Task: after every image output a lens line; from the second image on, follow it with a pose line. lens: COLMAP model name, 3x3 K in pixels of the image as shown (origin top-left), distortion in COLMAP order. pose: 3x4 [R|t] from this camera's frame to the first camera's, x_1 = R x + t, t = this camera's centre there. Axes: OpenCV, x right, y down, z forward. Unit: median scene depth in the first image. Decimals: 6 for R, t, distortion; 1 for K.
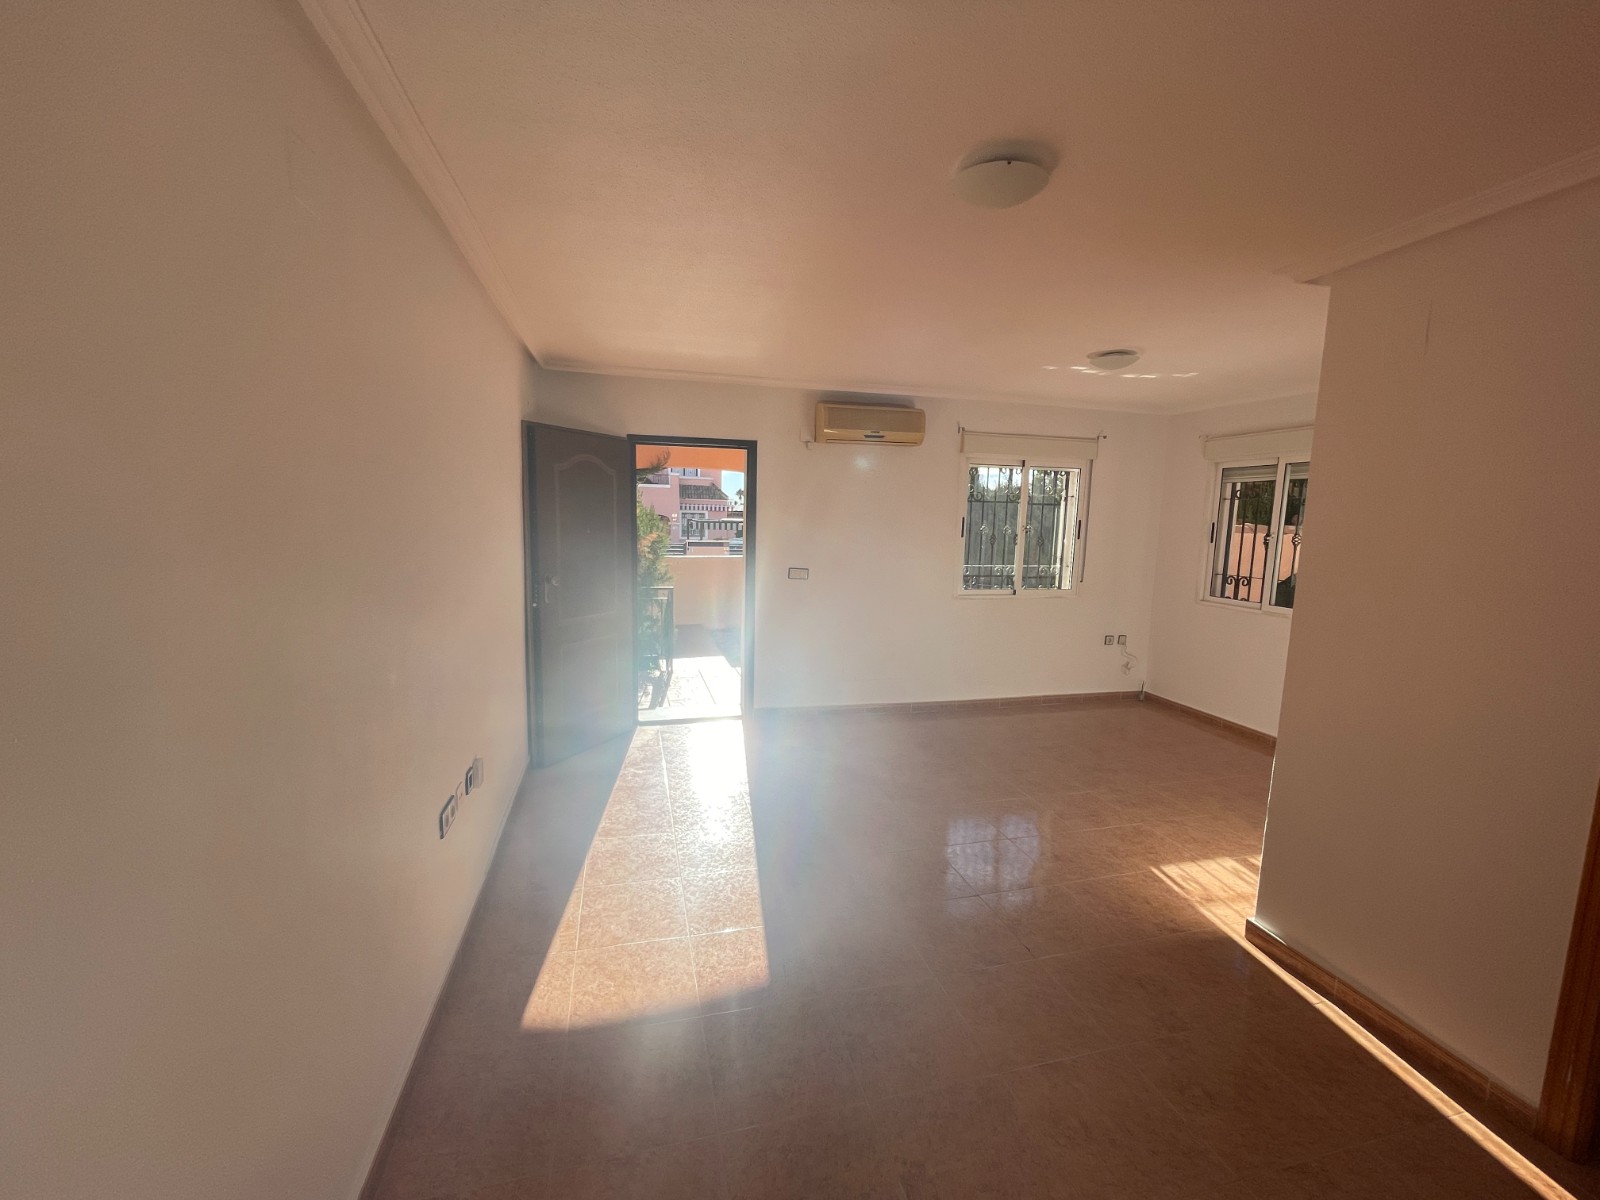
lens RADIAL K [[642.5, 0, 792.6], [0, 642.5, 596.9], [0, 0, 1]] dist [-0.002181, 0.000111]
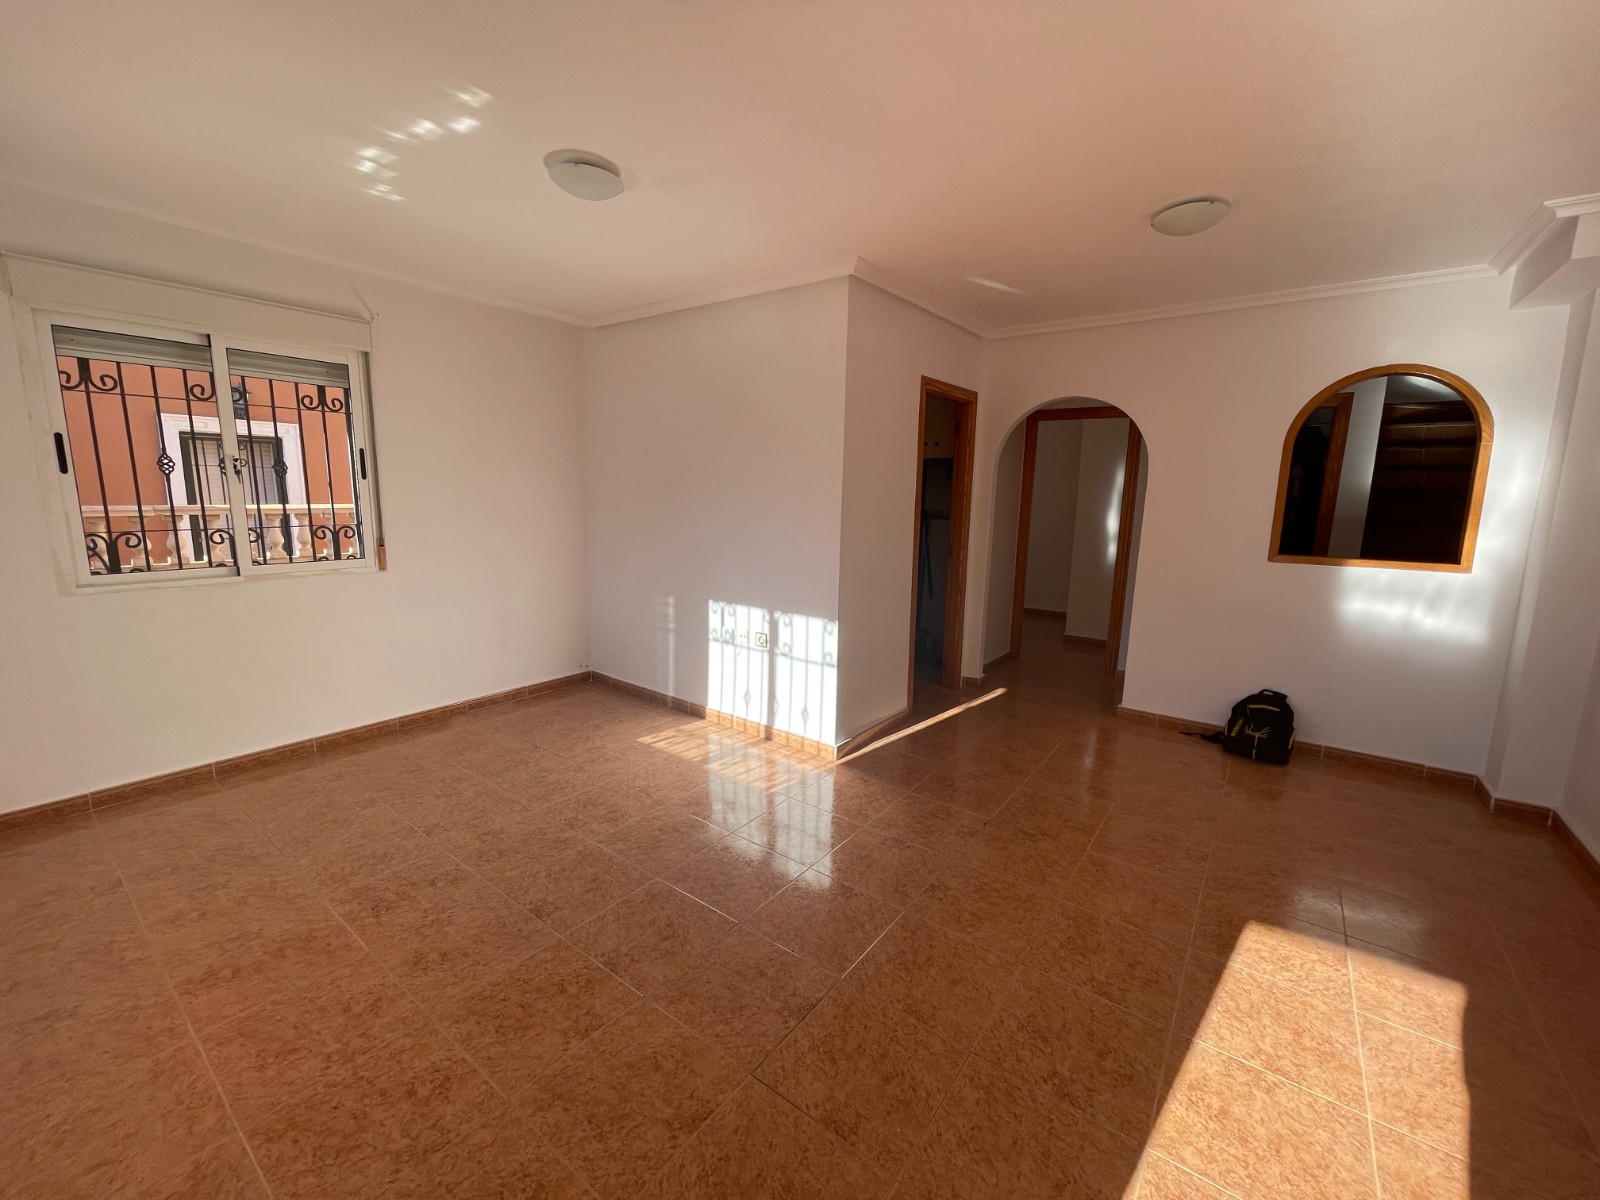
lens RADIAL K [[642.5, 0, 792.6], [0, 642.5, 596.9], [0, 0, 1]] dist [-0.002181, 0.000111]
pose [[-0.640862, -0.165008, 0.749712, -0.140621], [0.050352, 0.965486, 0.255540, -0.107714], [-0.766003, 0.201515, -0.610435, 1.056376]]
